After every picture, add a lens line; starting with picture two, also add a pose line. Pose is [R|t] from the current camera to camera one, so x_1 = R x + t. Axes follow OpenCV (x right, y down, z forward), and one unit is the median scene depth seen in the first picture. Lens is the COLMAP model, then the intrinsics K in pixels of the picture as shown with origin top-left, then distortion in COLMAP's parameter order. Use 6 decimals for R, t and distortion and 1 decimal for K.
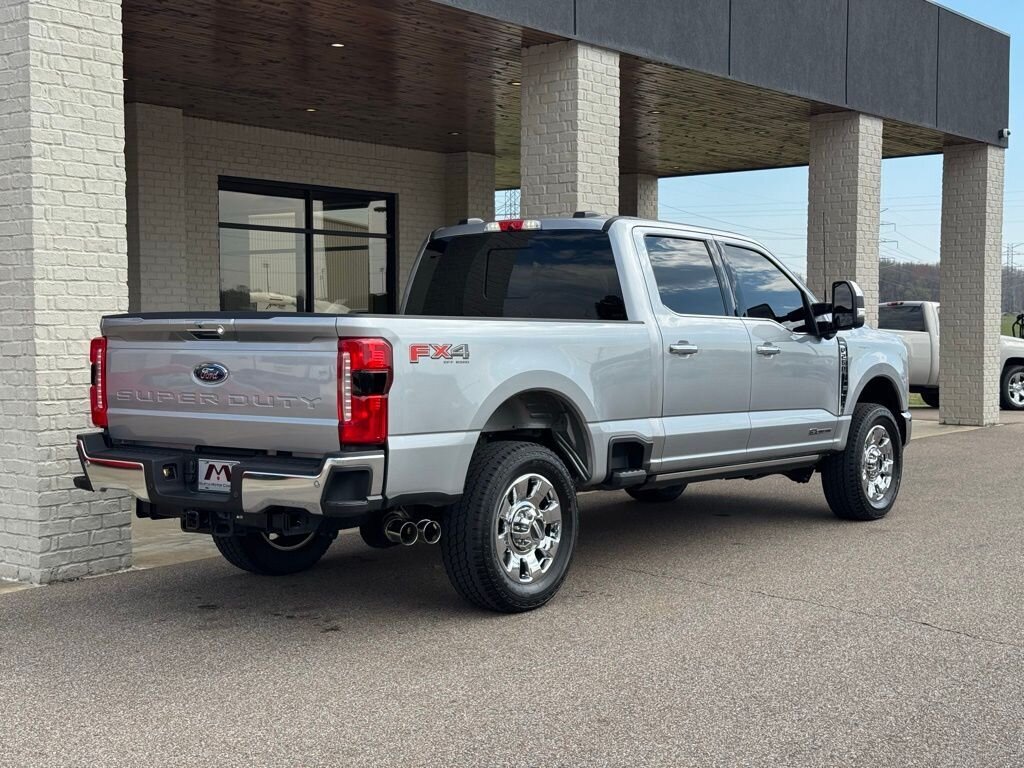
lens RADIAL K [[1416.3, 0, 512.0], [0, 1416.3, 384.0], [0, 0, 1]] dist [0.193457, -0.415940]
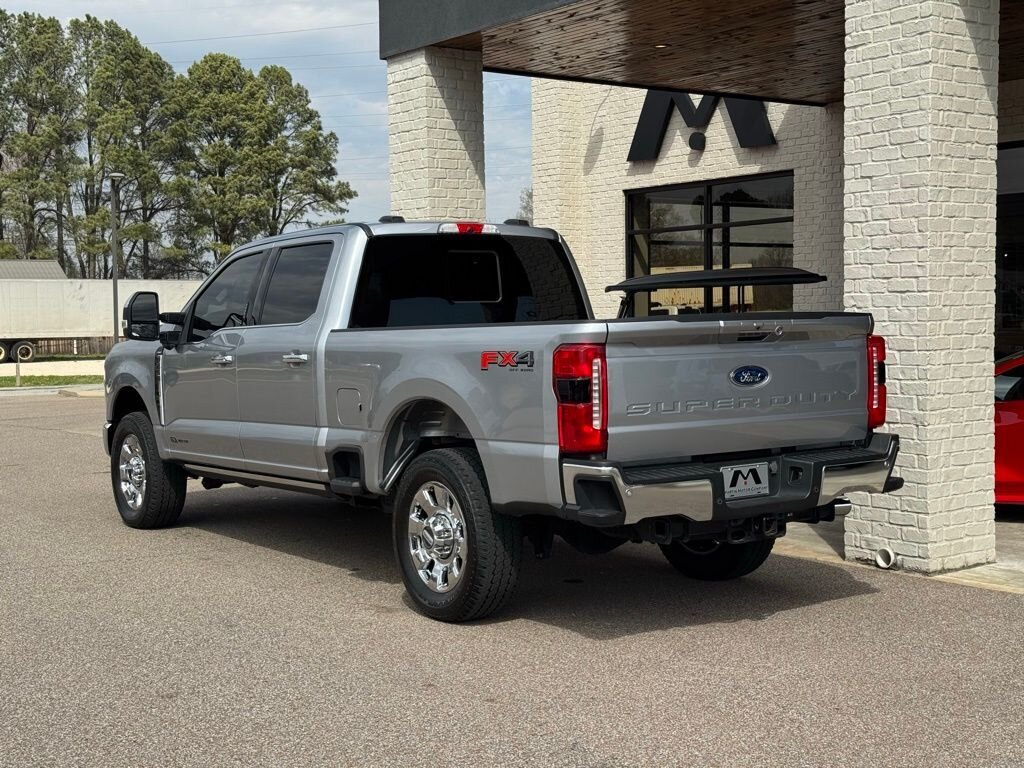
lens RADIAL K [[1412.9, 0, 518.1], [0, 1412.9, 388.8], [0, 0, 1]] dist [0.187972, -0.381968]
pose [[-0.261767, 0.059731, -0.963281, 0.793198], [-0.028425, 0.997173, 0.069557, -0.056089], [0.964712, 0.045589, -0.259330, 1.048488]]
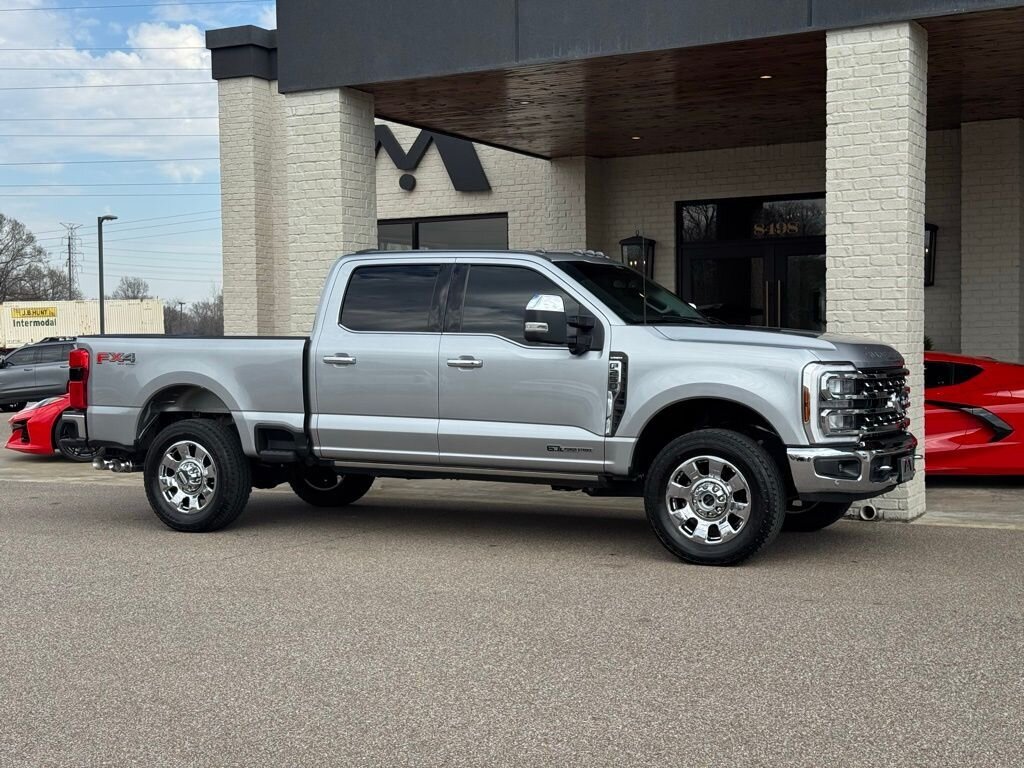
lens RADIAL K [[1416.3, 0, 512.0], [0, 1416.3, 384.0], [0, 0, 1]] dist [0.193457, -0.415940]
pose [[0.181906, 0.030713, -0.982836, 0.939989], [-0.033068, 0.999138, 0.025102, -0.027500], [0.982760, 0.027935, 0.182765, 0.641890]]
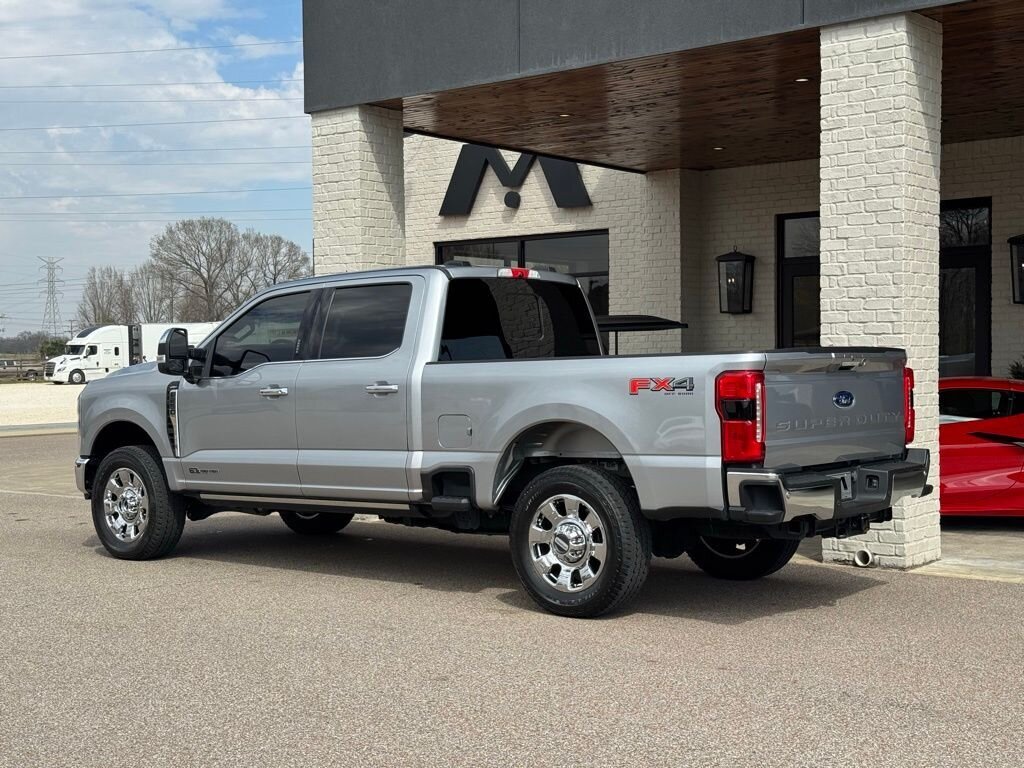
lens RADIAL K [[1413.9, 0, 512.9], [0, 1413.9, 384.8], [0, 0, 1]] dist [0.193026, -0.408570]
pose [[-0.003417, 0.021406, -0.999765, 0.907006], [-0.035896, 0.999124, 0.021515, -0.040622], [0.999350, 0.035961, -0.002646, 0.835929]]
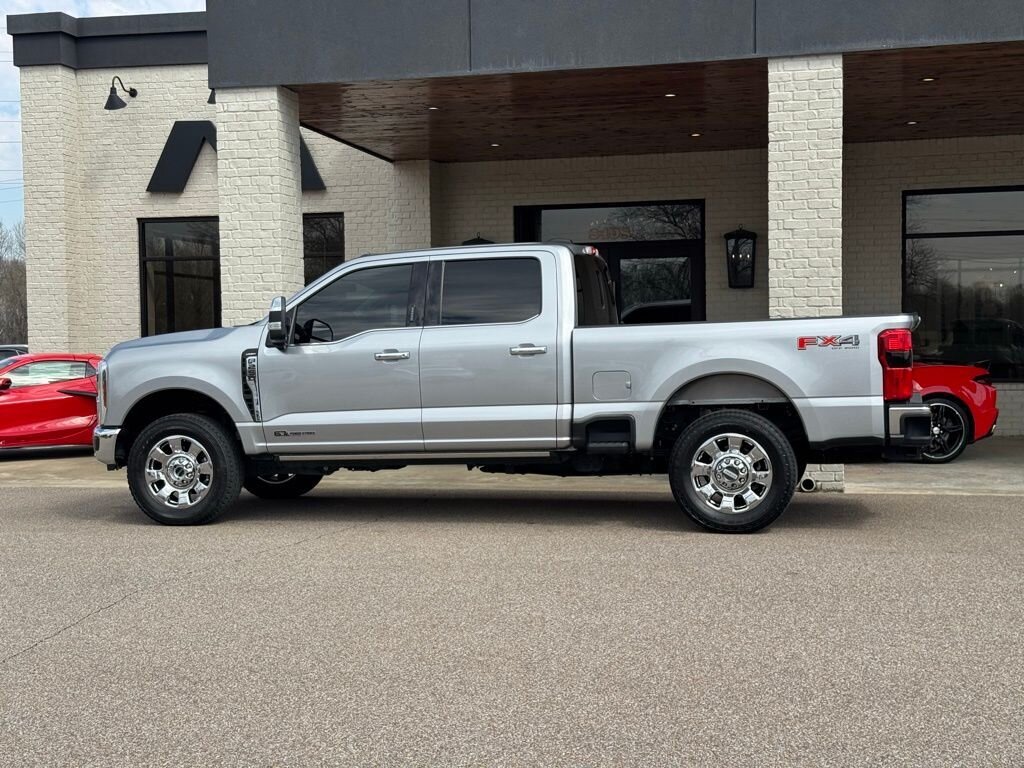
lens RADIAL K [[1416.3, 0, 512.0], [0, 1416.3, 384.0], [0, 0, 1]] dist [0.193457, -0.415940]
pose [[0.433178, 0.024824, -0.900967, 0.920939], [-0.027070, 0.999528, 0.014524, -0.011891], [0.900902, 0.018097, 0.433645, 0.386374]]
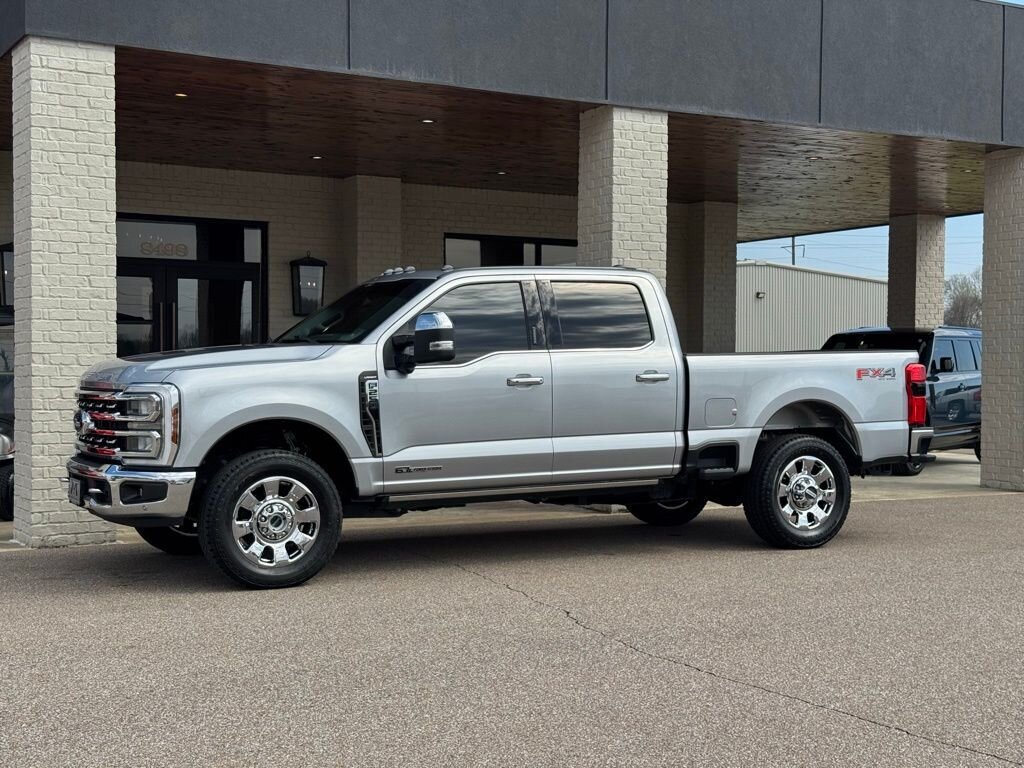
lens RADIAL K [[1416.3, 0, 512.0], [0, 1416.3, 384.0], [0, 0, 1]] dist [0.193457, -0.415940]
pose [[0.926293, 0.011417, -0.376630, 0.396010], [-0.024032, 0.999296, -0.028812, 0.010427], [0.376036, 0.035740, 0.925916, -0.046879]]
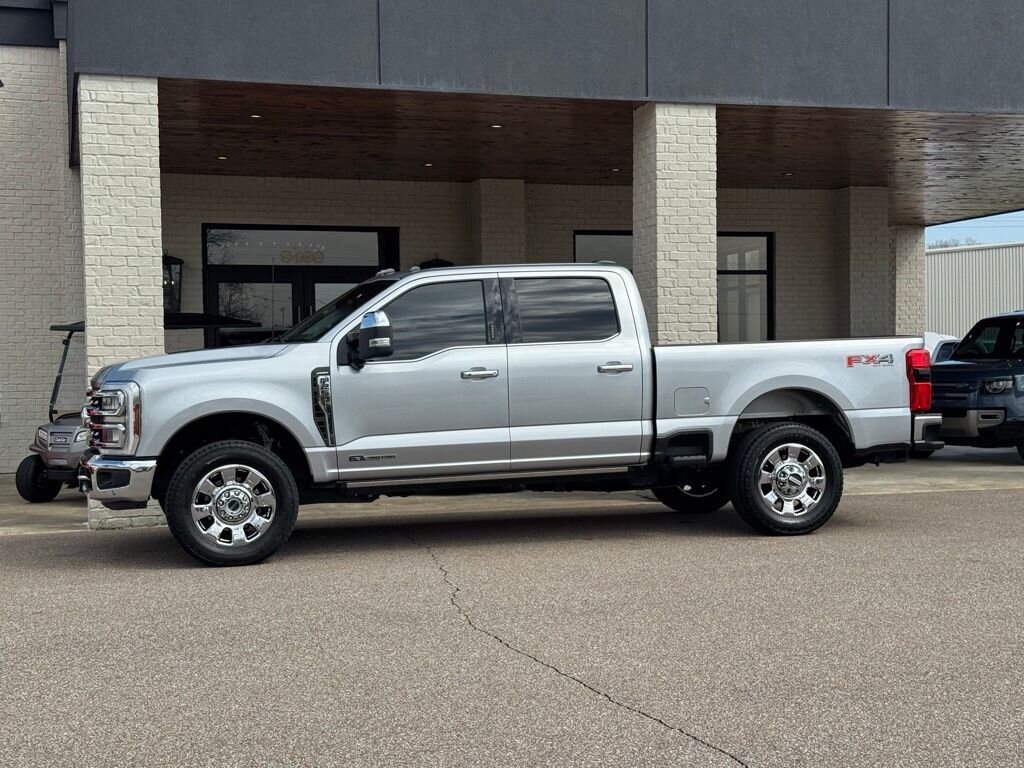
lens RADIAL K [[1413.9, 0, 512.9], [0, 1413.9, 384.8], [0, 0, 1]] dist [0.193026, -0.408570]
pose [[0.824495, 0.000023, -0.565869, 0.596280], [-0.013670, 0.999709, -0.019876, 0.008477], [0.565704, 0.024123, 0.824255, 0.012091]]
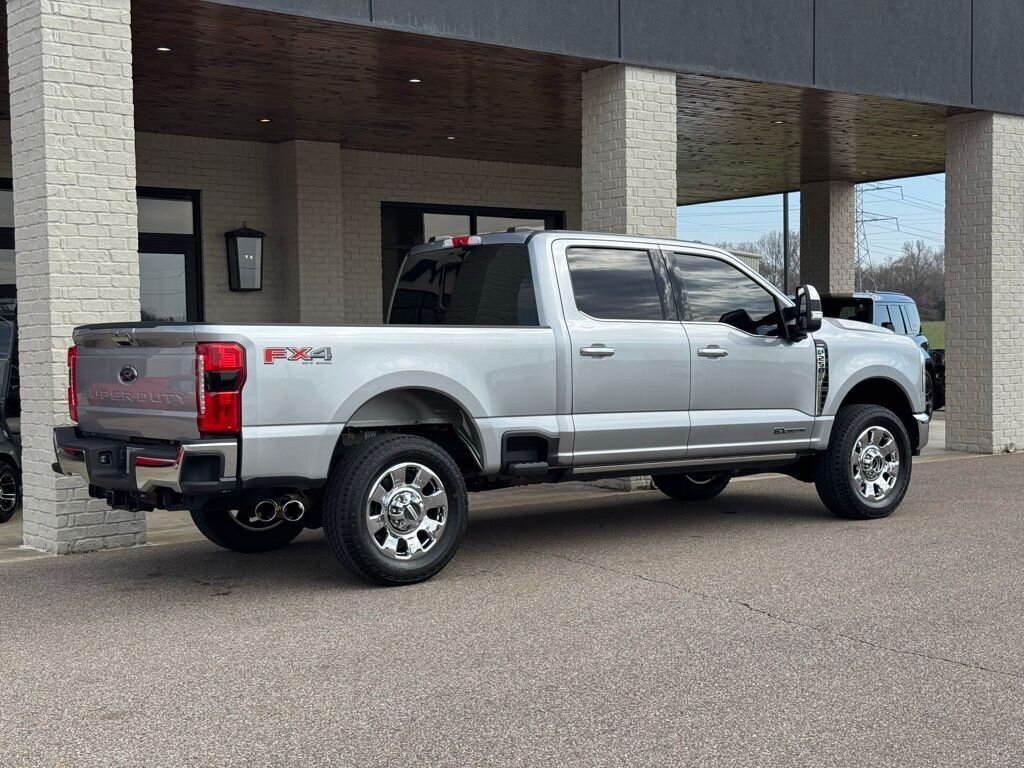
lens RADIAL K [[1416.3, 0, 512.0], [0, 1416.3, 384.0], [0, 0, 1]] dist [0.193457, -0.415940]
pose [[0.970206, -0.005056, -0.242228, 0.221516], [0.002640, 0.999943, -0.010301, 0.007718], [0.242266, 0.009354, 0.970165, -0.043236]]
